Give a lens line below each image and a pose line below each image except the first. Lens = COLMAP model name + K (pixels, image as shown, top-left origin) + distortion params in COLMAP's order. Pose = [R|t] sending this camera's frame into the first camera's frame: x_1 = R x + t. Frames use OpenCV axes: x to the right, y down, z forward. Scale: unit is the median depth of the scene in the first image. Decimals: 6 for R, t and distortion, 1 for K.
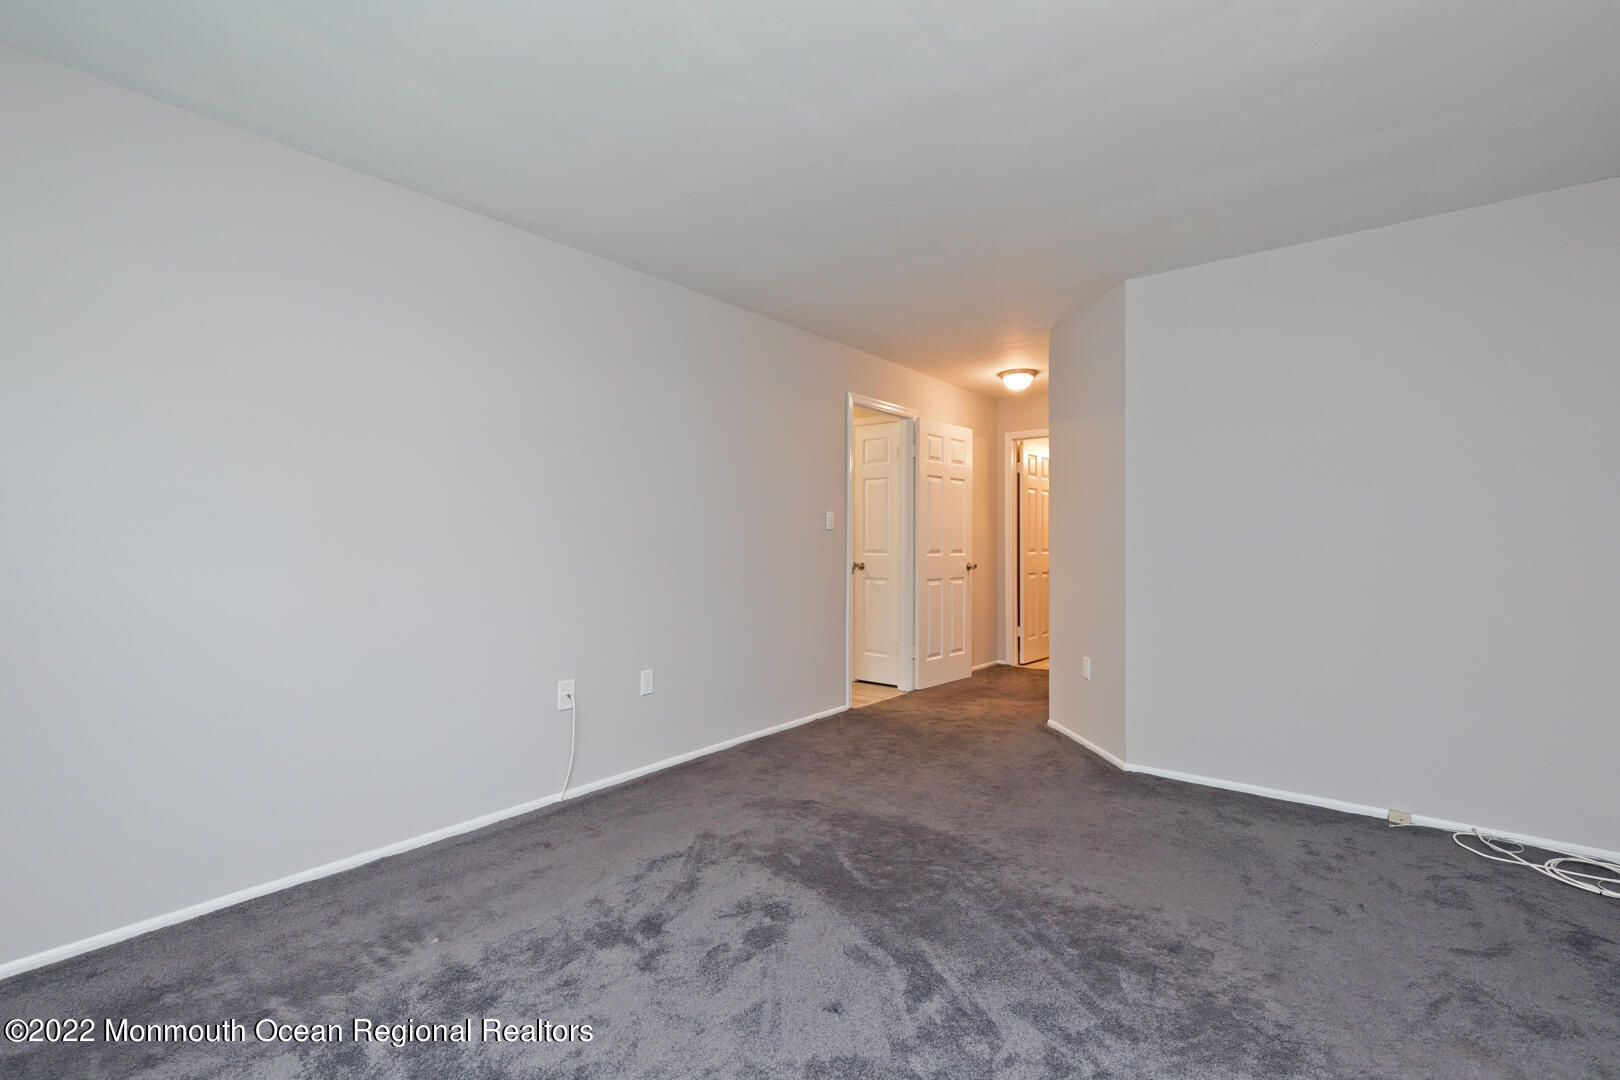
lens RADIAL K [[734.9, 0, 806.4], [0, 734.9, 537.5], [0, 0, 1]] dist [0.001216, -0.000273]
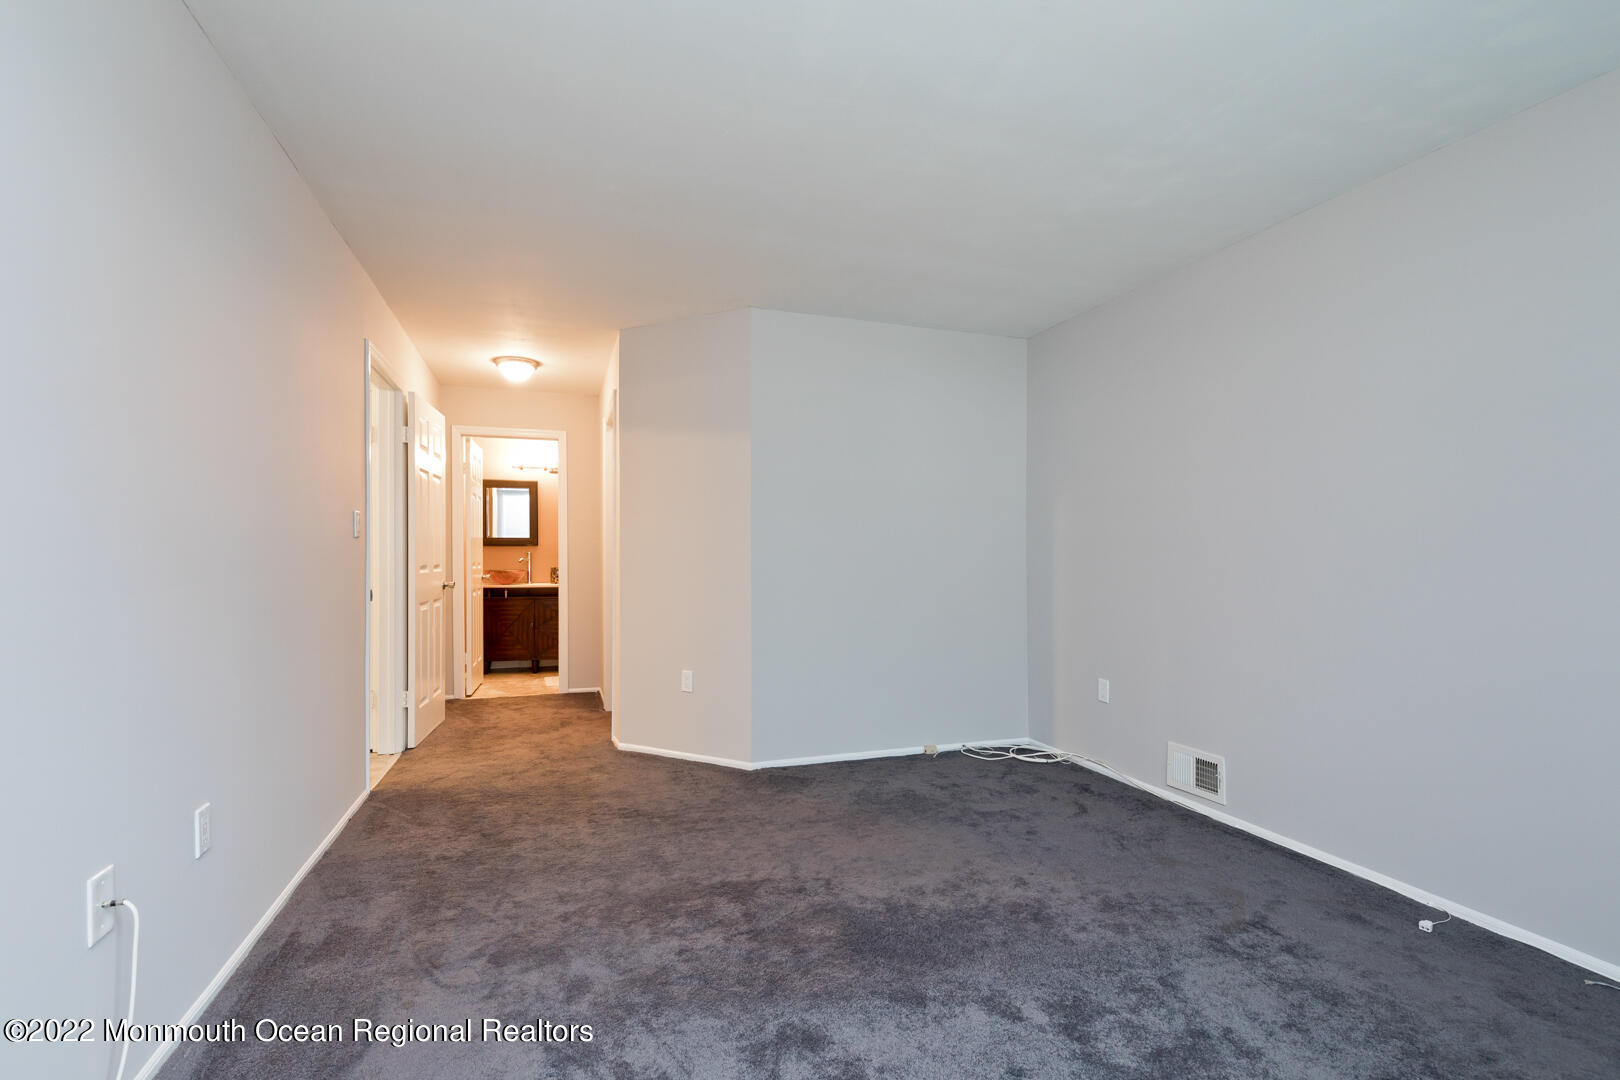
lens RADIAL K [[743.4, 0, 801.9], [0, 743.4, 562.8], [0, 0, 1]] dist [0.001480, -0.000031]
pose [[0.545983, -0.012814, 0.837698, -0.373764], [-0.000368, 0.999879, 0.015535, 0.002504], [-0.837796, -0.008790, 0.545913, 0.321388]]
